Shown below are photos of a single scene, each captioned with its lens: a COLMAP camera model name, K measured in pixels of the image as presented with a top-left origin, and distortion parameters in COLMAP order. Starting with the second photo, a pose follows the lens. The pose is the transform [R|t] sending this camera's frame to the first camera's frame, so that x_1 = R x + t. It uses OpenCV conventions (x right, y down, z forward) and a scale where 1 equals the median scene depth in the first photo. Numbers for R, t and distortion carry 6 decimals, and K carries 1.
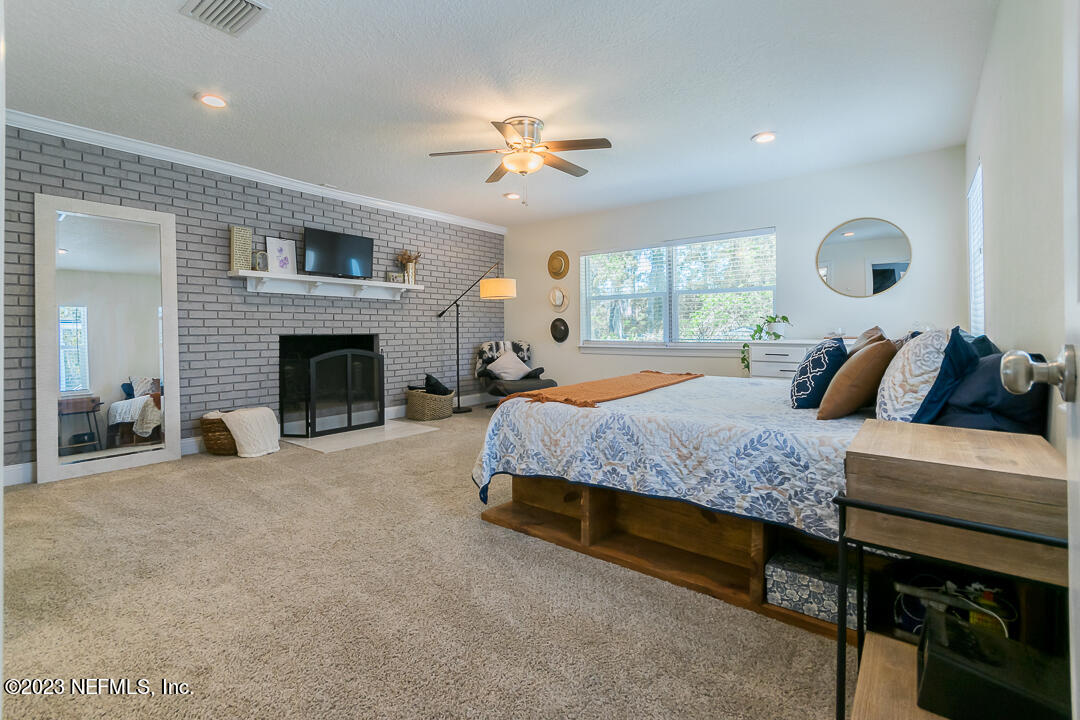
lens RADIAL K [[488.7, 0, 541.4], [0, 488.7, 334.2], [0, 0, 1]] dist [0.003656, -0.002319]
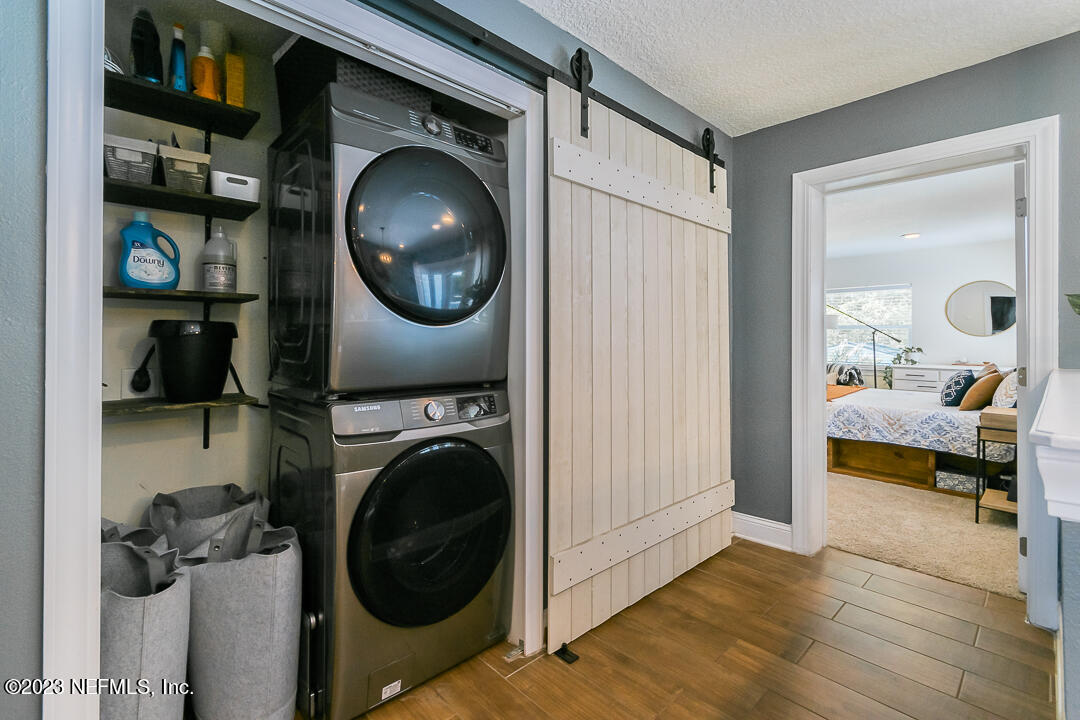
lens RADIAL K [[488.7, 0, 519.1], [0, 488.7, 337.0], [0, 0, 1]] dist [0.003656, -0.002319]
pose [[0.984835, 0.014329, -0.172898, -0.907456], [-0.015958, 0.999840, -0.008031, -0.089456], [0.172756, 0.010669, 0.984907, -1.349567]]
